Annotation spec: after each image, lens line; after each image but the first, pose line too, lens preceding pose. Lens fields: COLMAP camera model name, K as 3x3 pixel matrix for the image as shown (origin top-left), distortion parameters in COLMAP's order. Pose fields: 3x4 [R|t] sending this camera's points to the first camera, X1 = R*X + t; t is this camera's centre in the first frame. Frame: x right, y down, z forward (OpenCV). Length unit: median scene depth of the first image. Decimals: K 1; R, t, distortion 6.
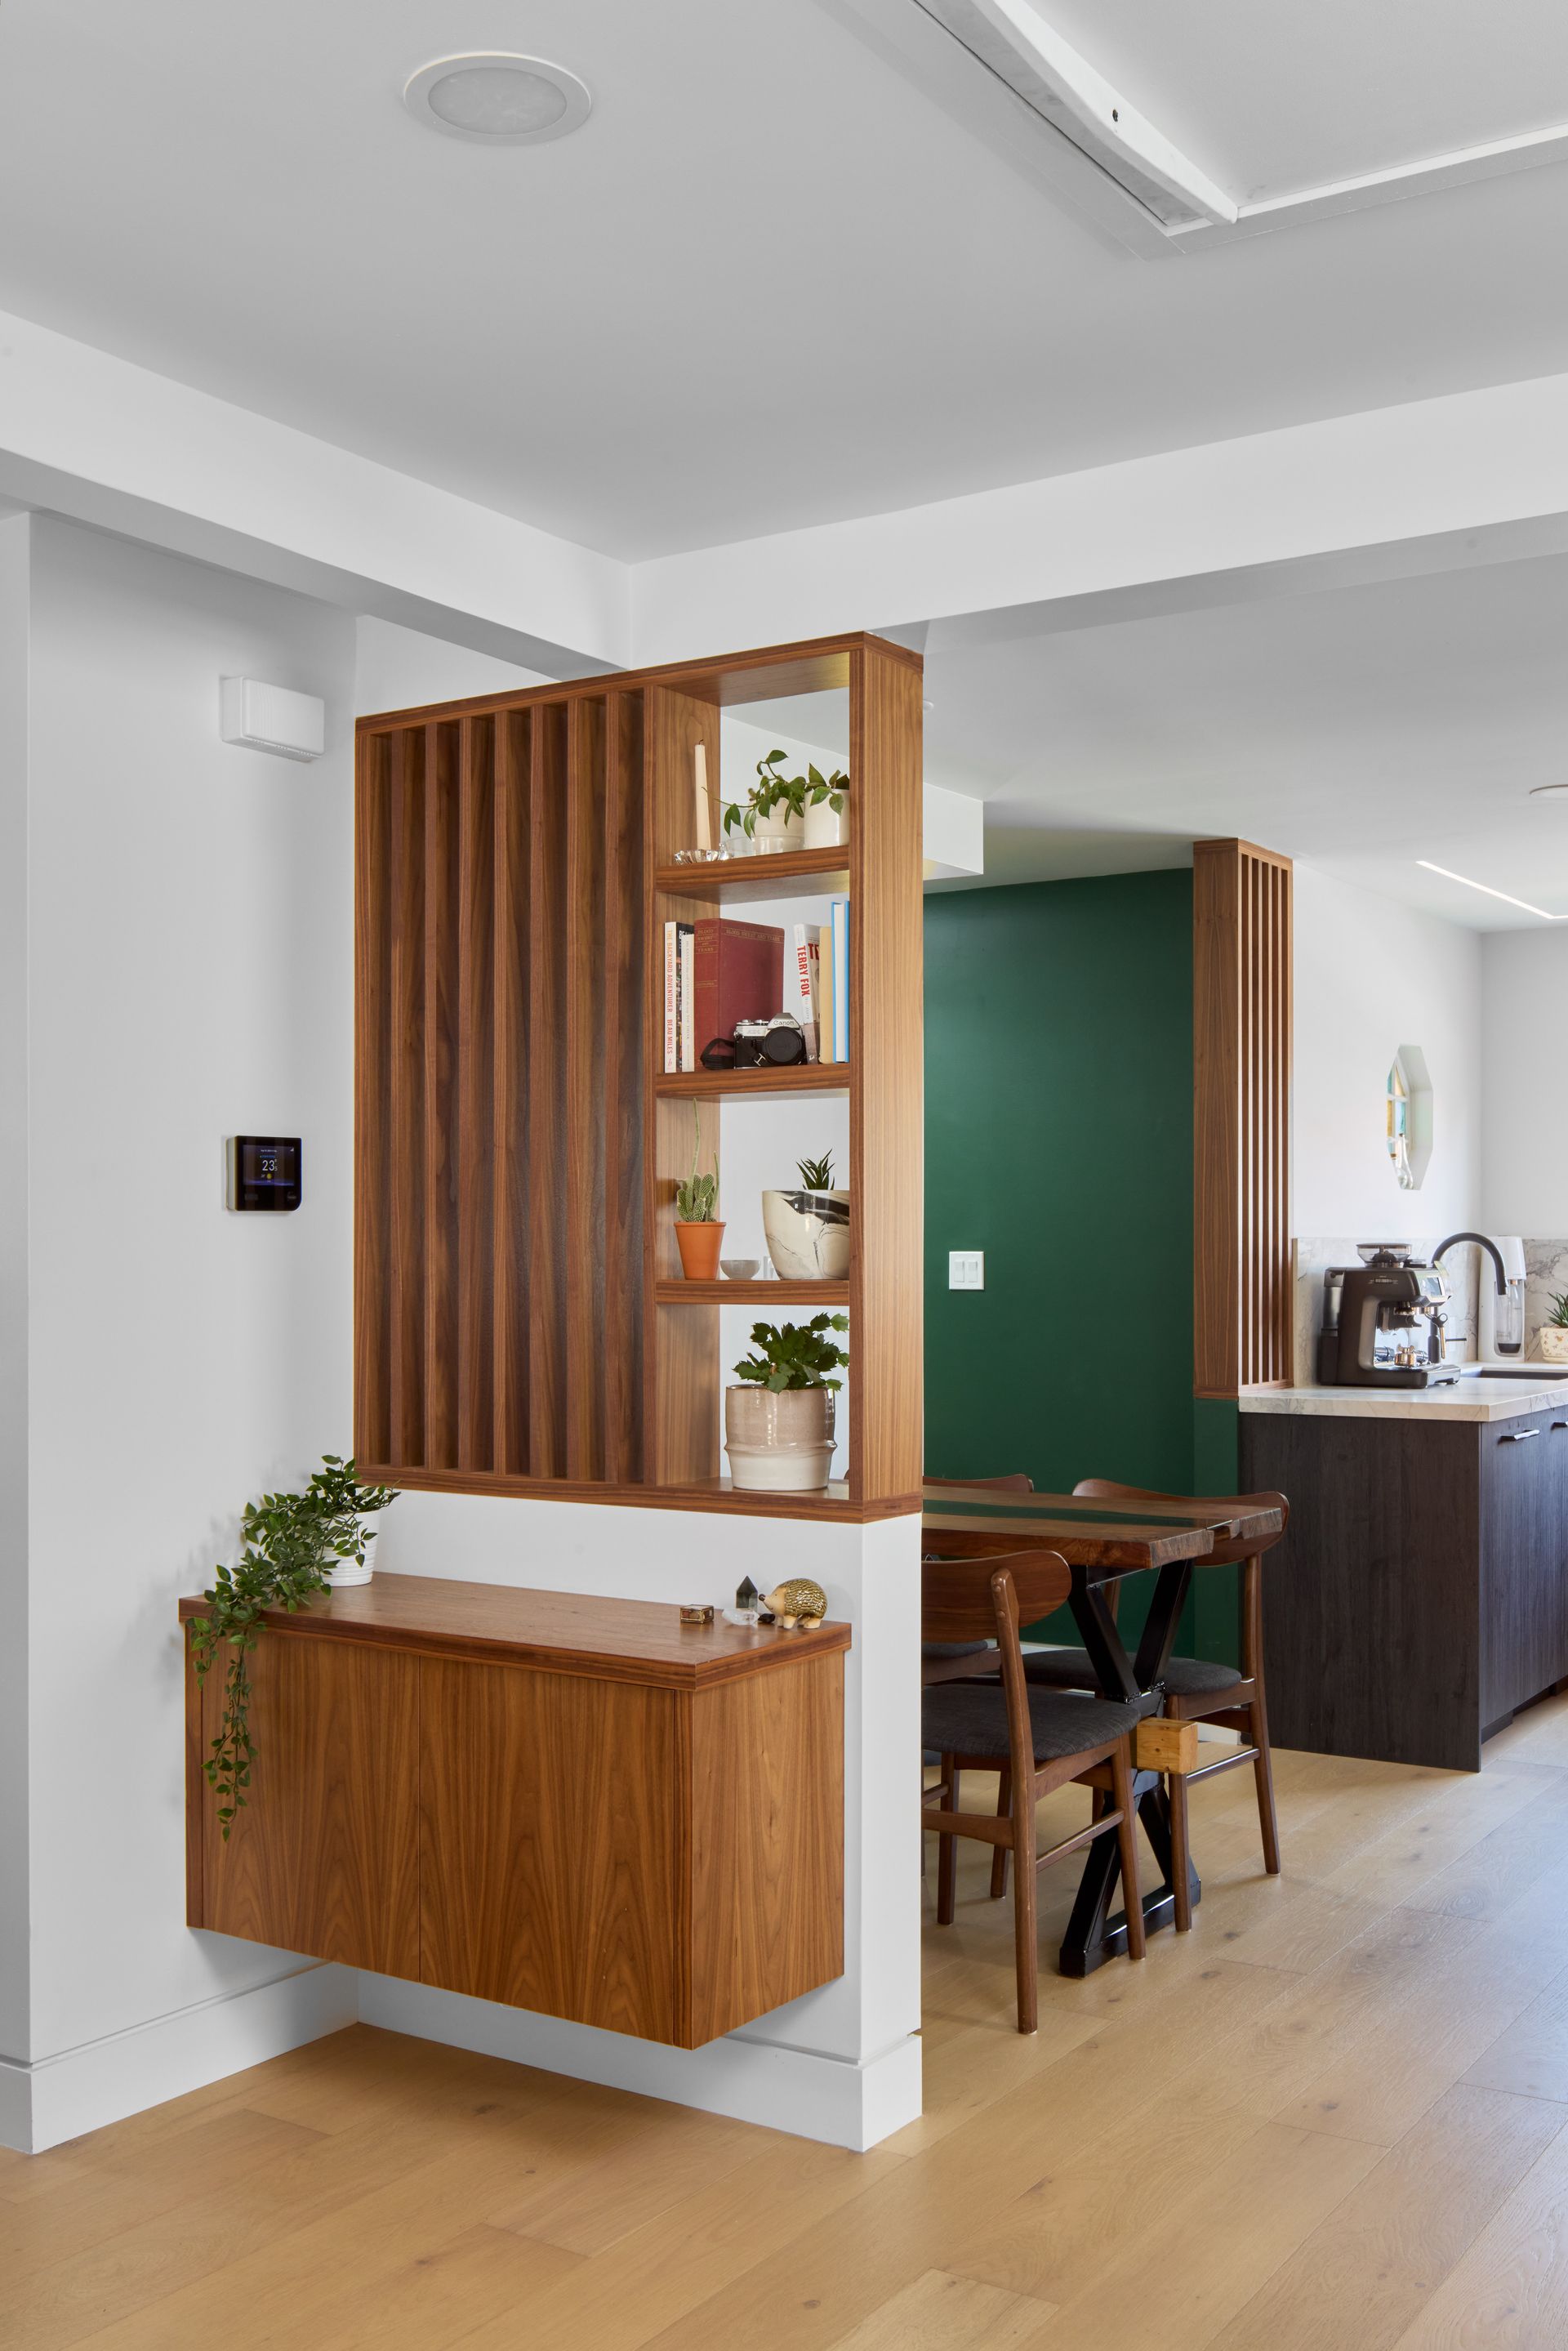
lens RADIAL K [[2307.1, 0, 777.3], [0, 2307.1, 1199.8], [0, 0, 1]] dist [-0.037907, 0.000000]
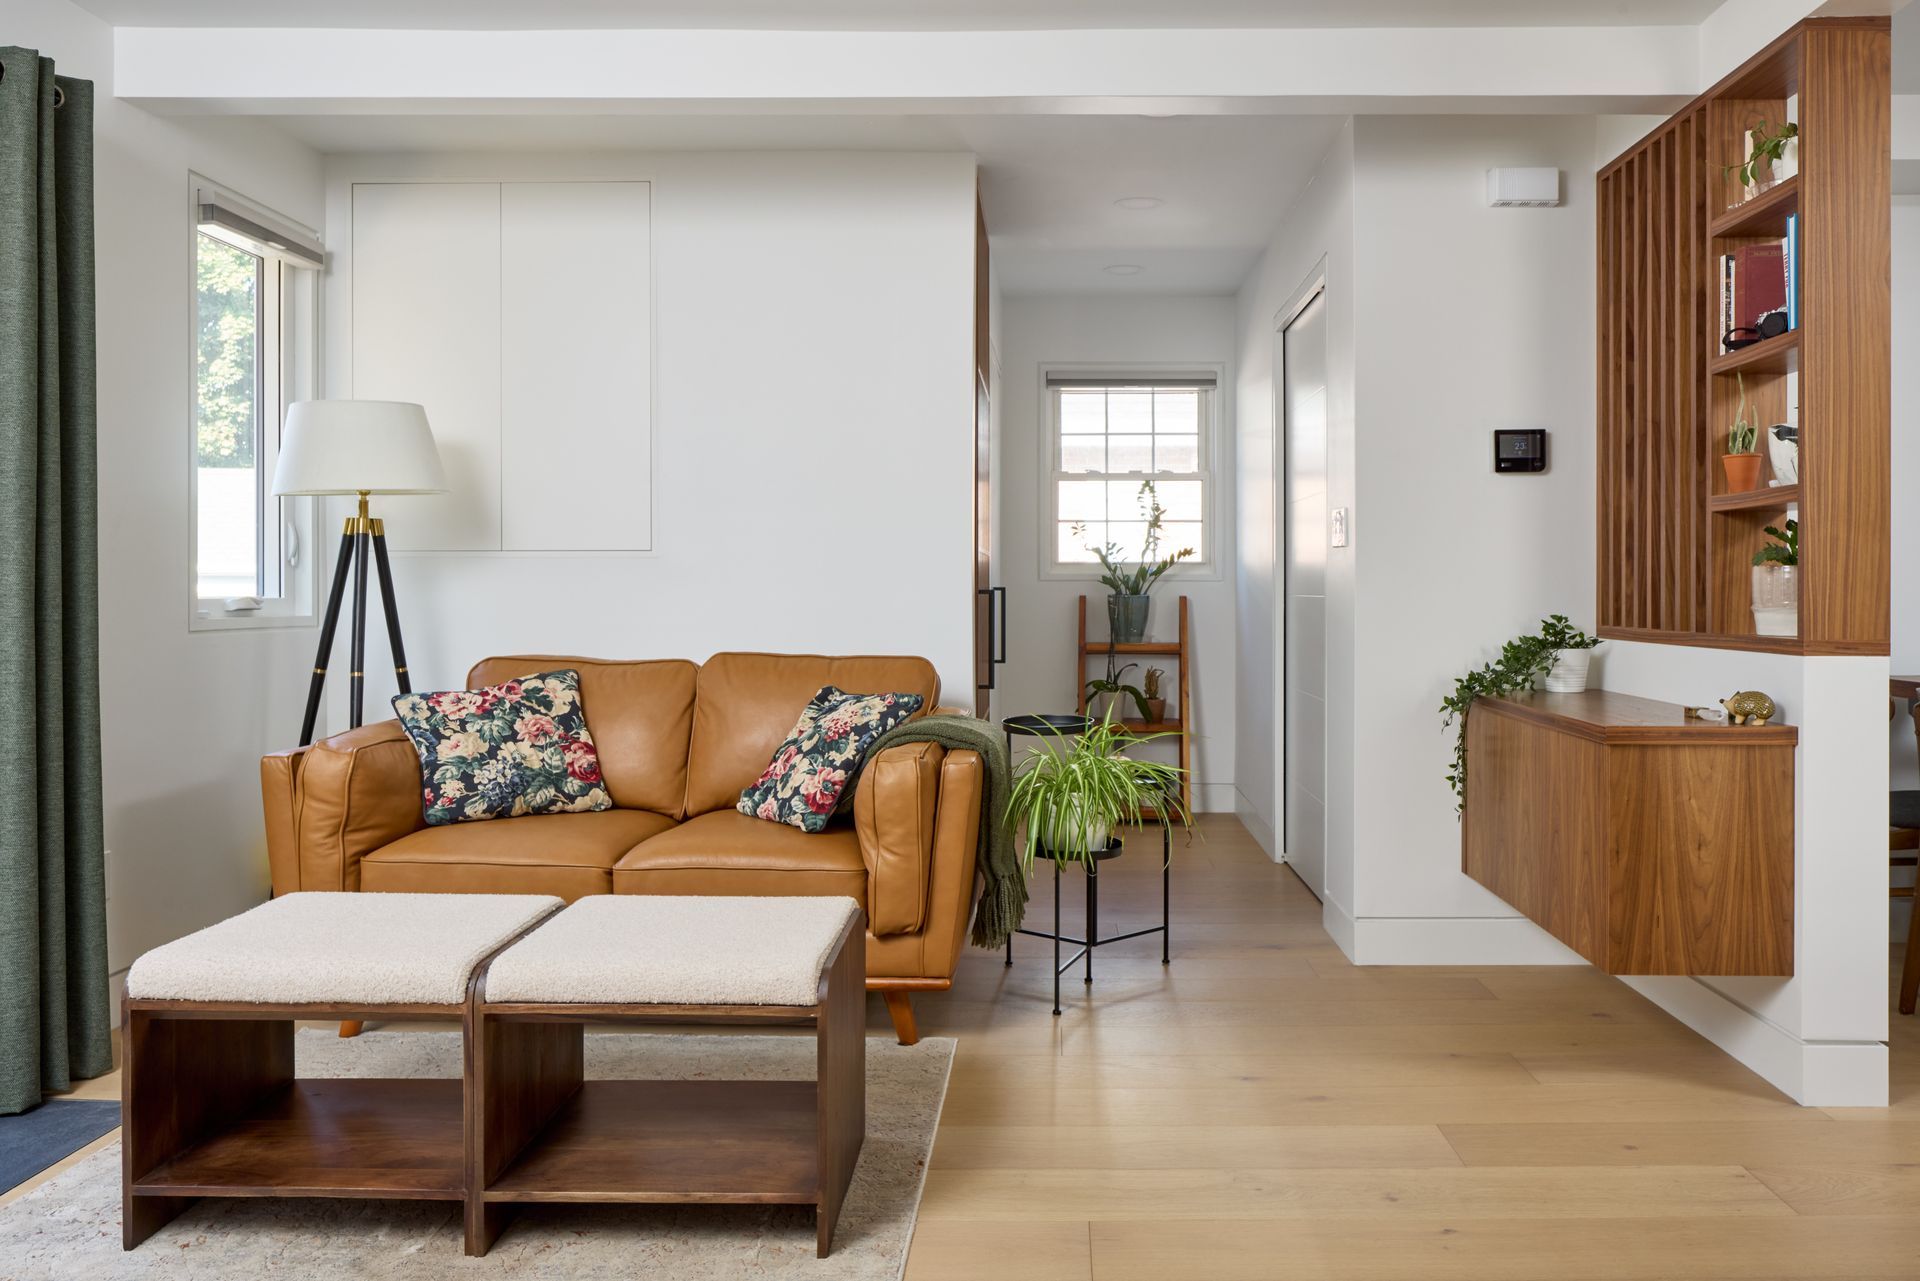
lens RADIAL K [[1314.9, 0, 1011.9], [0, 1314.9, 583.3], [0, 0, 1]] dist [-0.003648, -0.006334]
pose [[0.537486, 0.000048, -0.843273, 0.431606], [0.013050, 0.999880, 0.008374, 0.079595], [0.843172, -0.015506, 0.537421, 0.159508]]
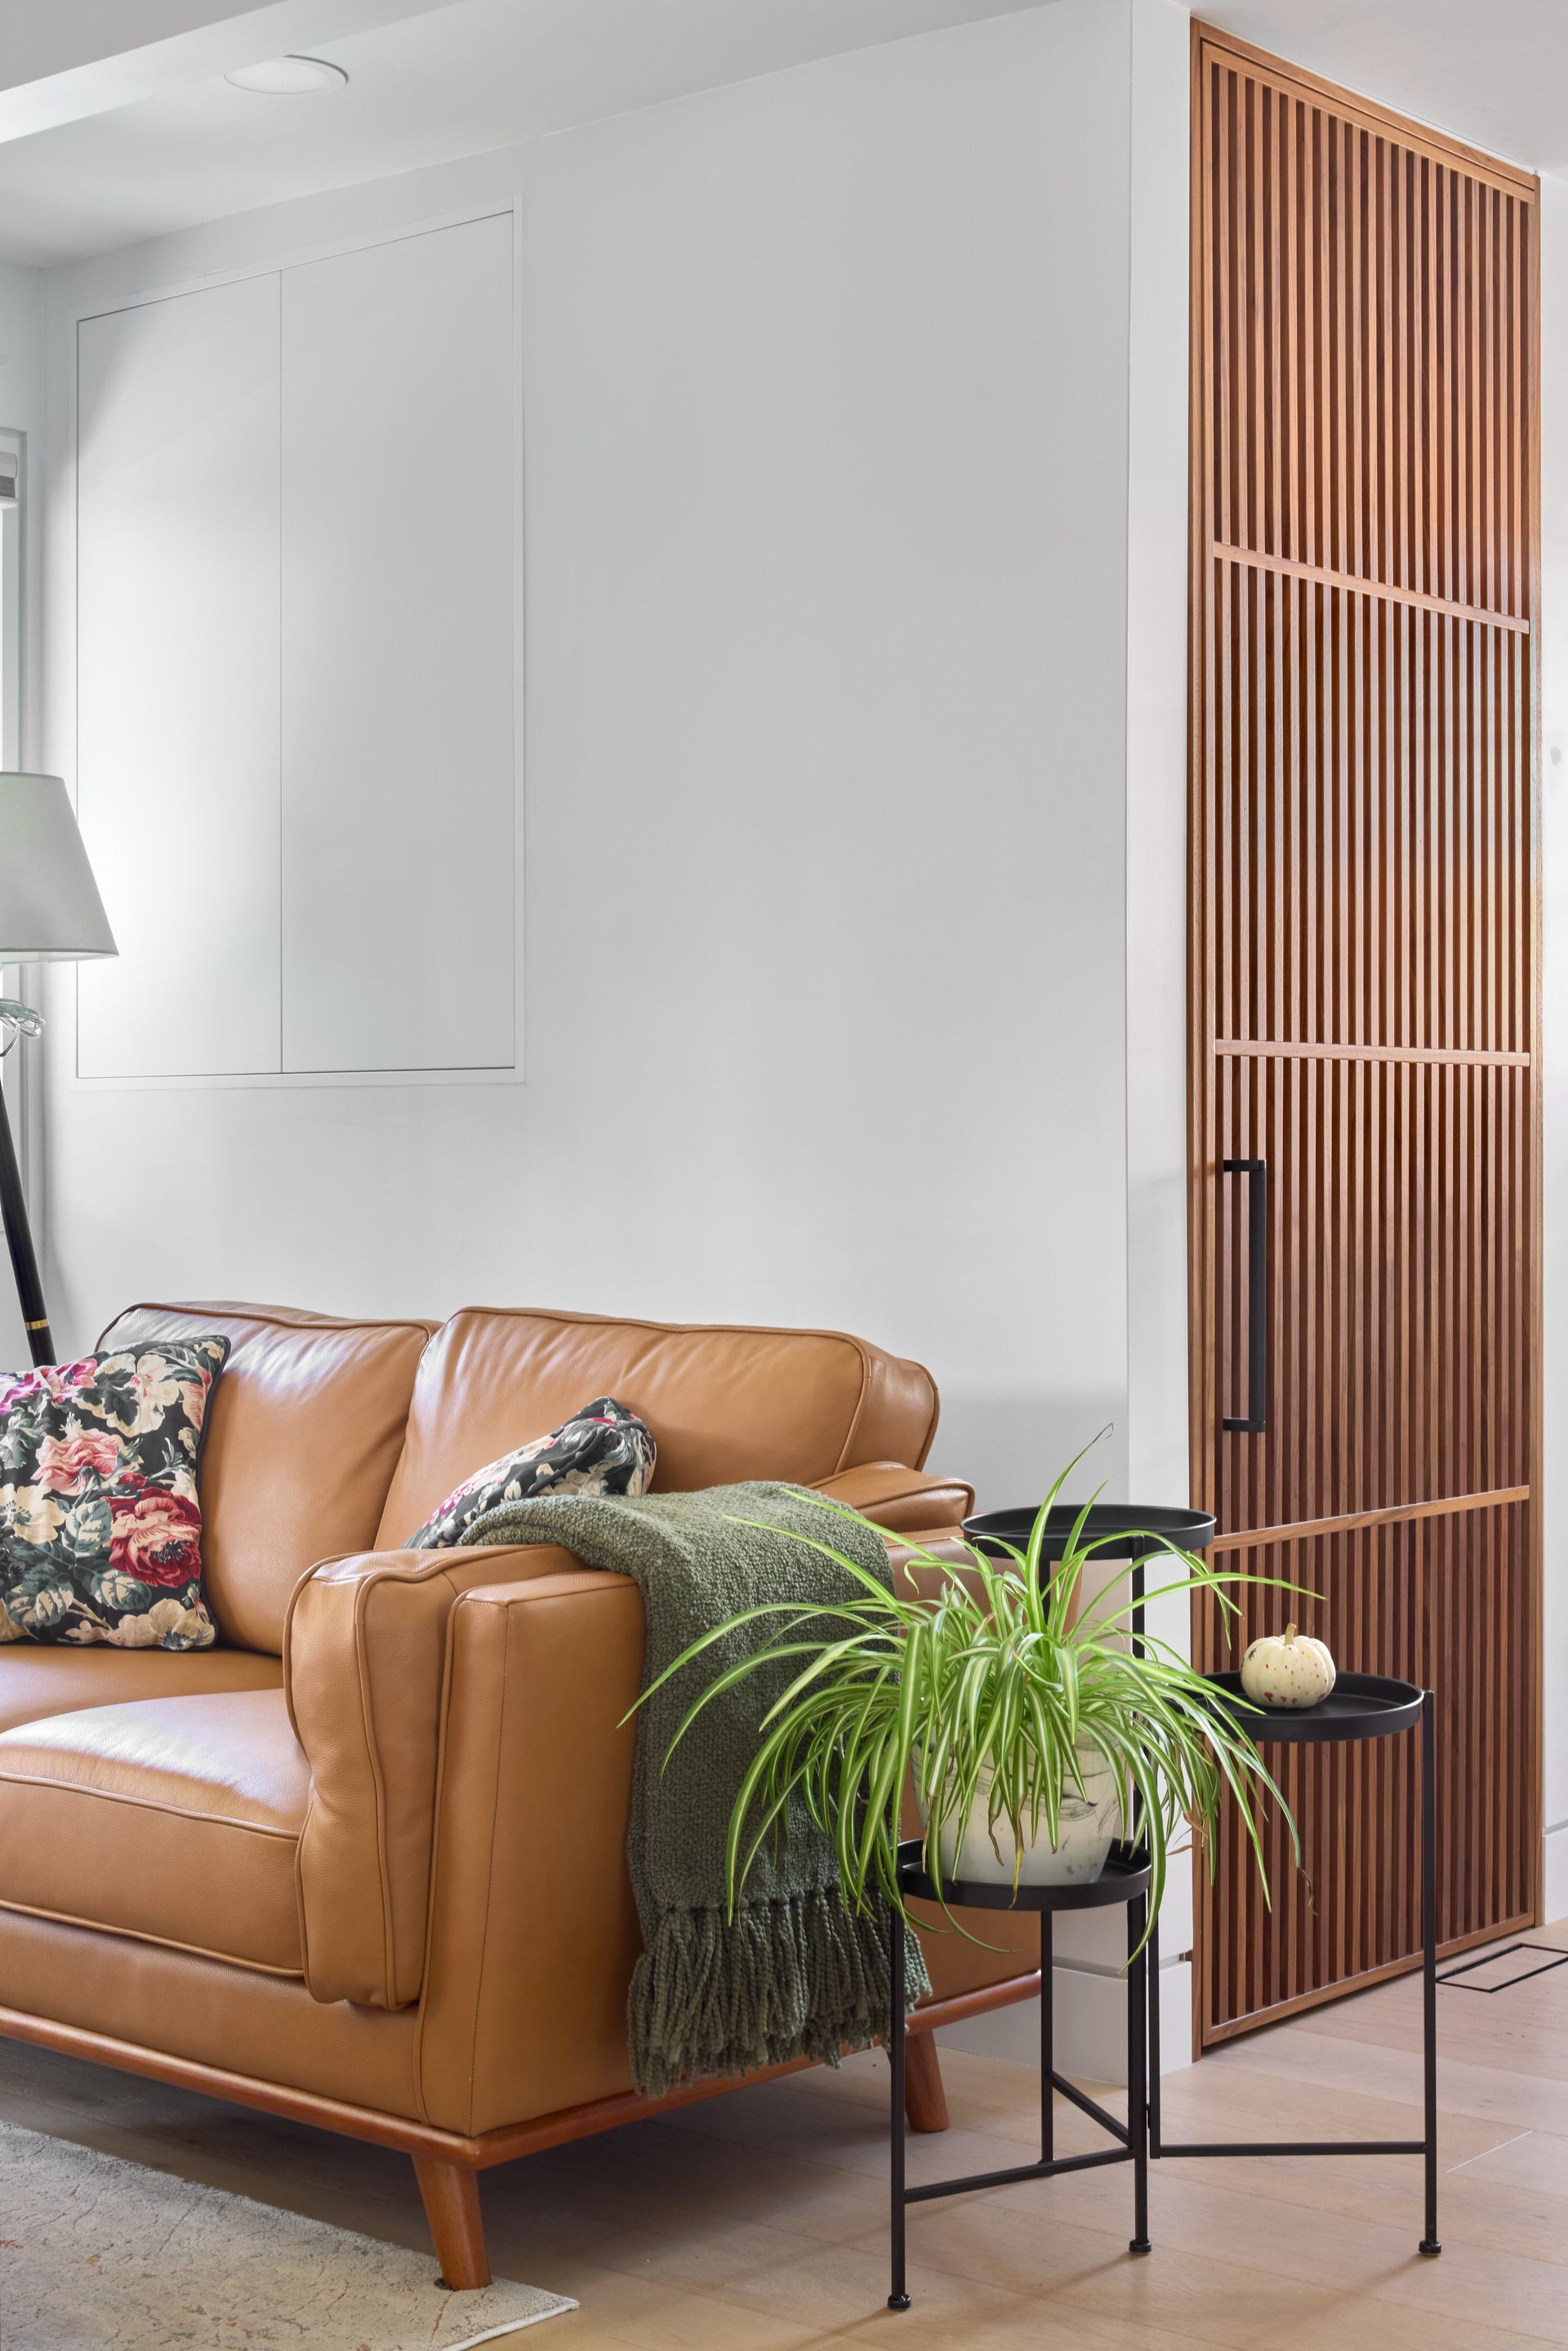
lens RADIAL K [[3426.9, 0, 928.2], [0, 3426.9, 1171.7], [0, 0, 1]] dist [-0.054161, 0.000000]
pose [[-0.101932, 0.009638, -0.994745, 0.552292], [0.016788, 0.999827, 0.007967, 0.087779], [0.994650, -0.015888, -0.102077, 0.787881]]
